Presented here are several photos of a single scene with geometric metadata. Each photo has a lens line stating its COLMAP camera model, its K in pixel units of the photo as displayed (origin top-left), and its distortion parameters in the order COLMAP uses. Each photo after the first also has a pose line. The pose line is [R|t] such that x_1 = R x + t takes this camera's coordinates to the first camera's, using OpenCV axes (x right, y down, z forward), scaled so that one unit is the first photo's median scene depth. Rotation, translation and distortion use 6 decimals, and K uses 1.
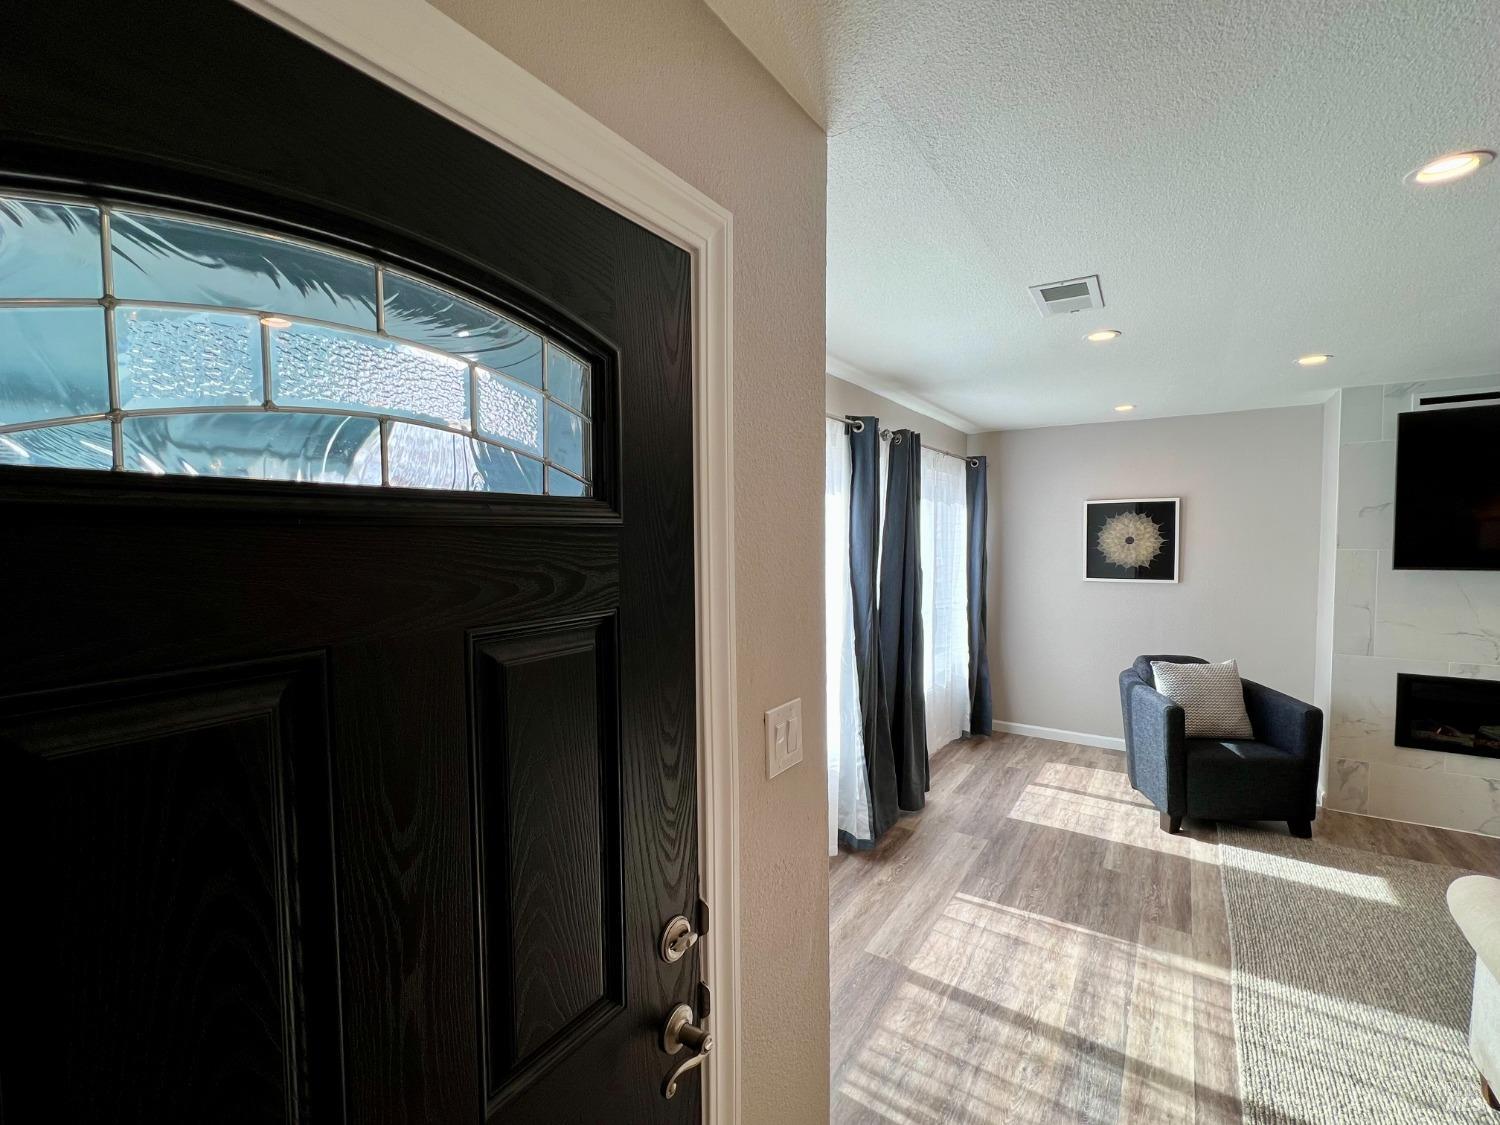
lens RADIAL K [[648.4, 0, 750.0], [0, 648.4, 562.5], [0, 0, 1]] dist [0.000362, -0.000017]
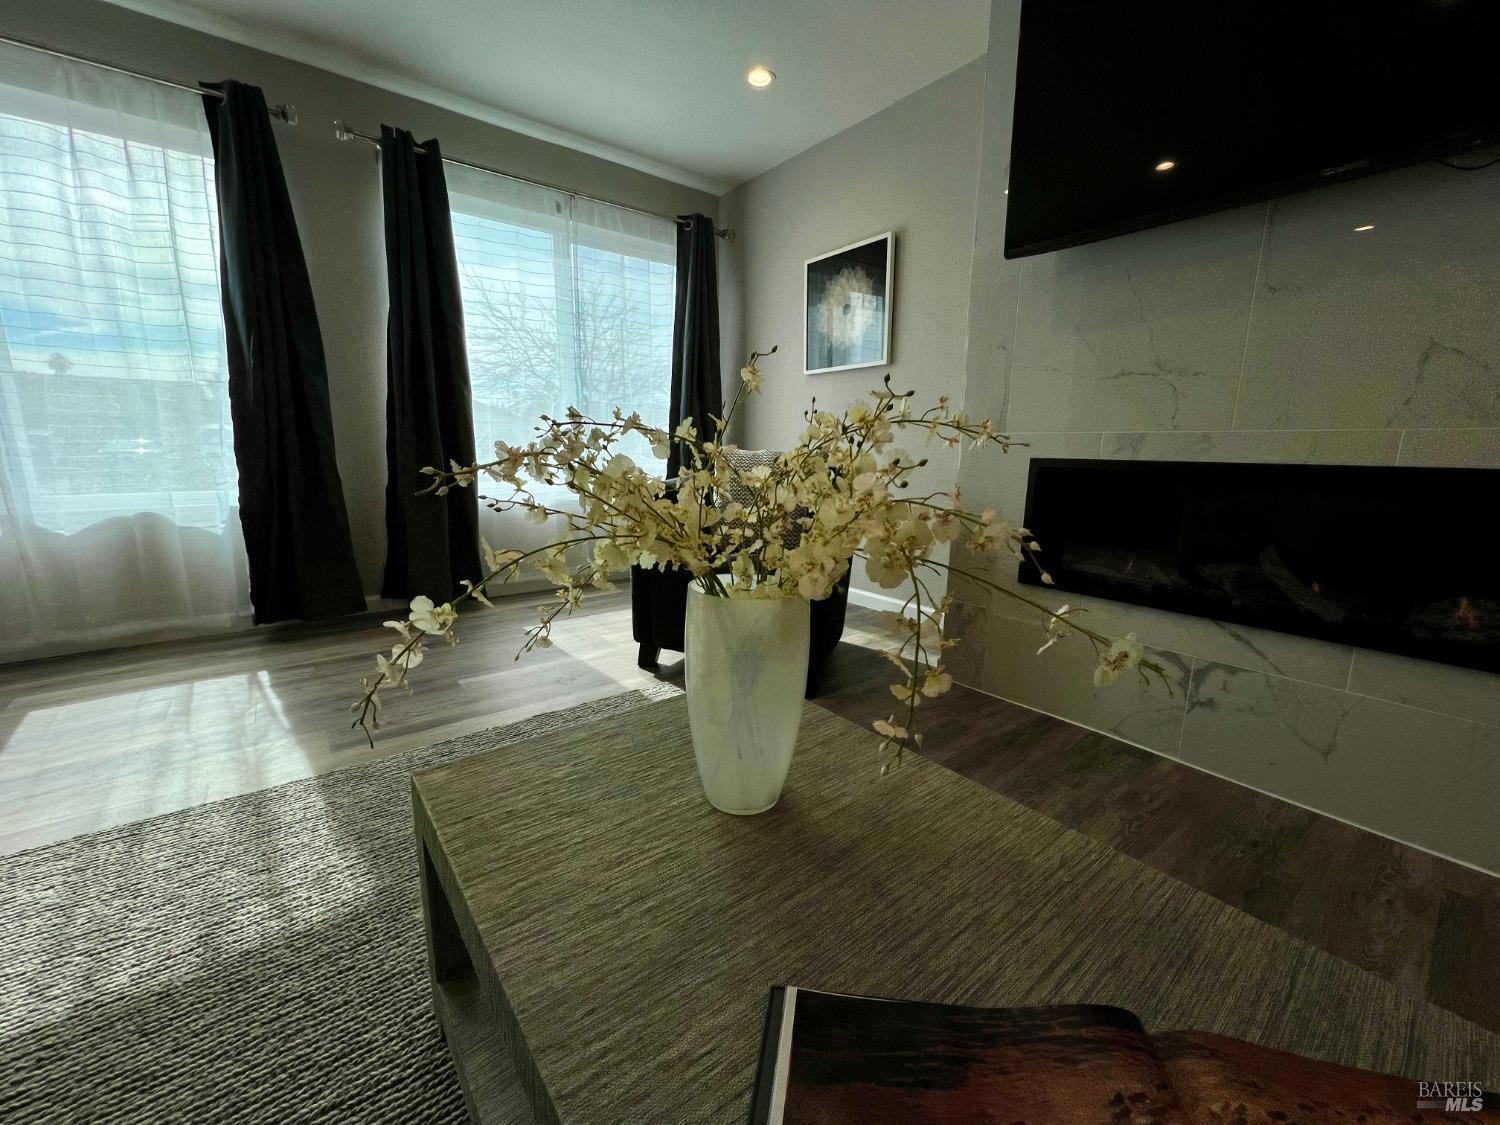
lens RADIAL K [[598.4, 0, 737.9], [0, 598.4, 562.1], [0, 0, 1]] dist [0.000152, 0.000027]
pose [[0.945010, 0.082845, -0.316376, 1.090362], [-0.033779, 0.986935, 0.157536, 0.218316], [0.325293, -0.138186, 0.935462, 0.472074]]
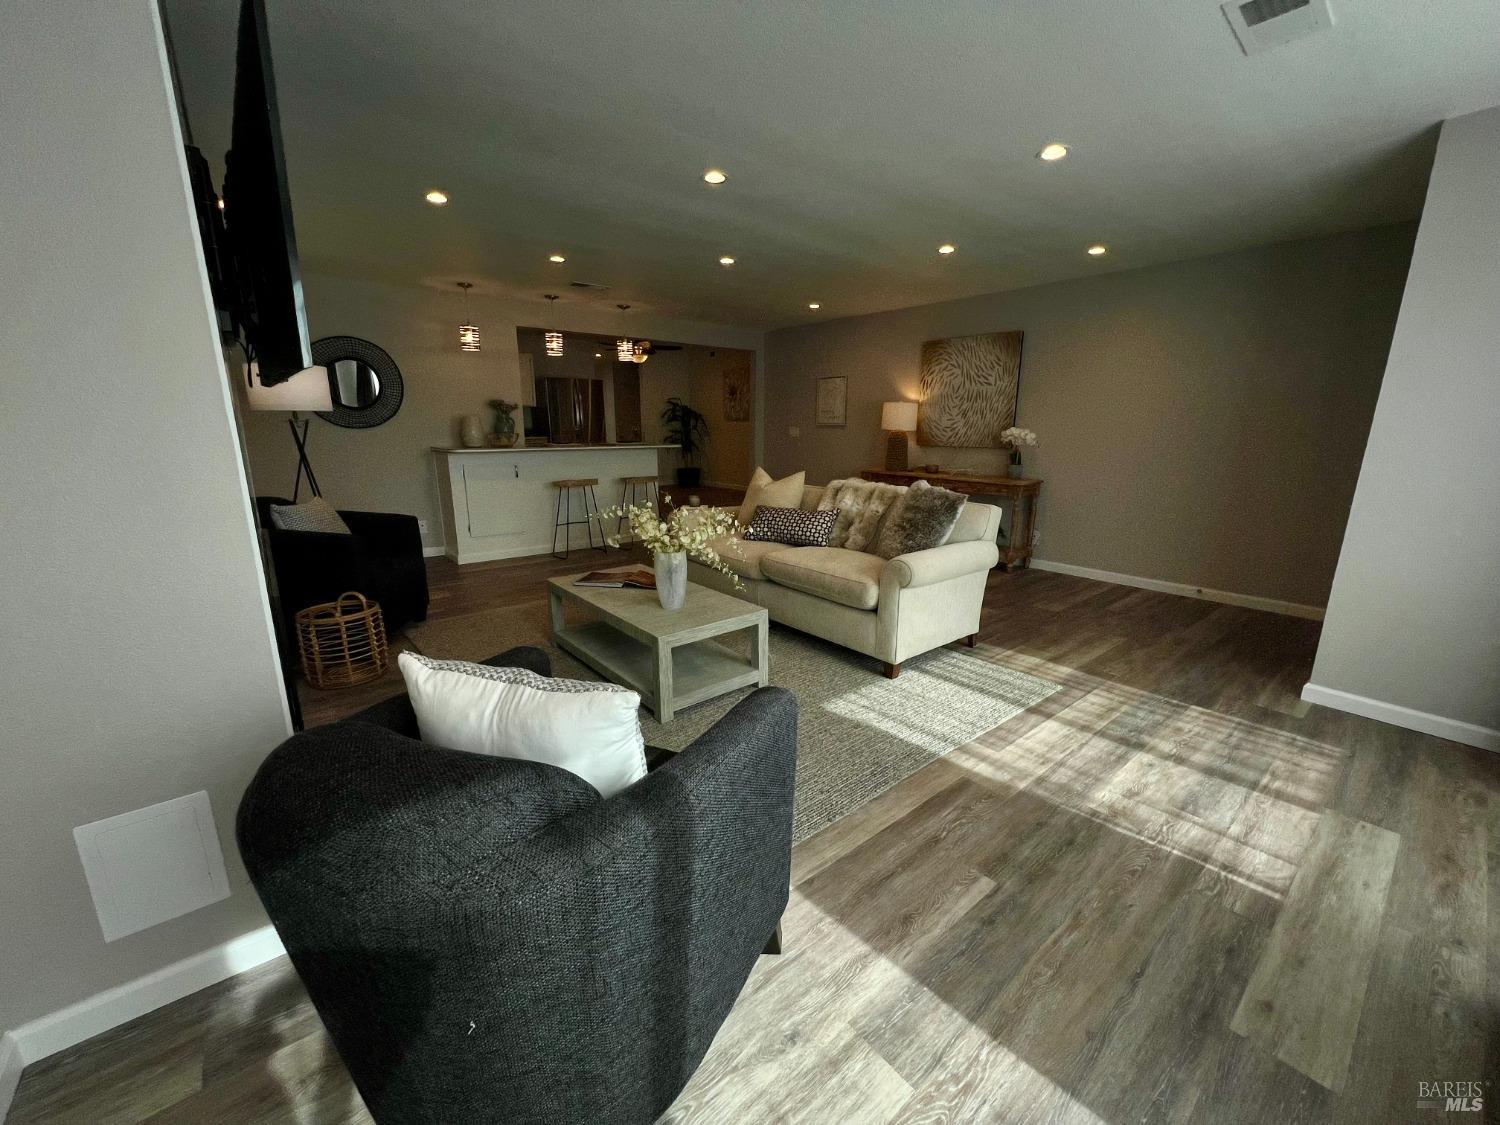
lens RADIAL K [[584.0, 0, 750.0], [0, 584.0, 562.5], [0, 0, 1]] dist [0.002277, 0.000661]
pose [[-0.957409, -0.058715, 0.282701, 0.640674], [0.018892, 0.964268, 0.264254, 0.041151], [-0.288115, 0.258340, -0.922090, 1.517650]]
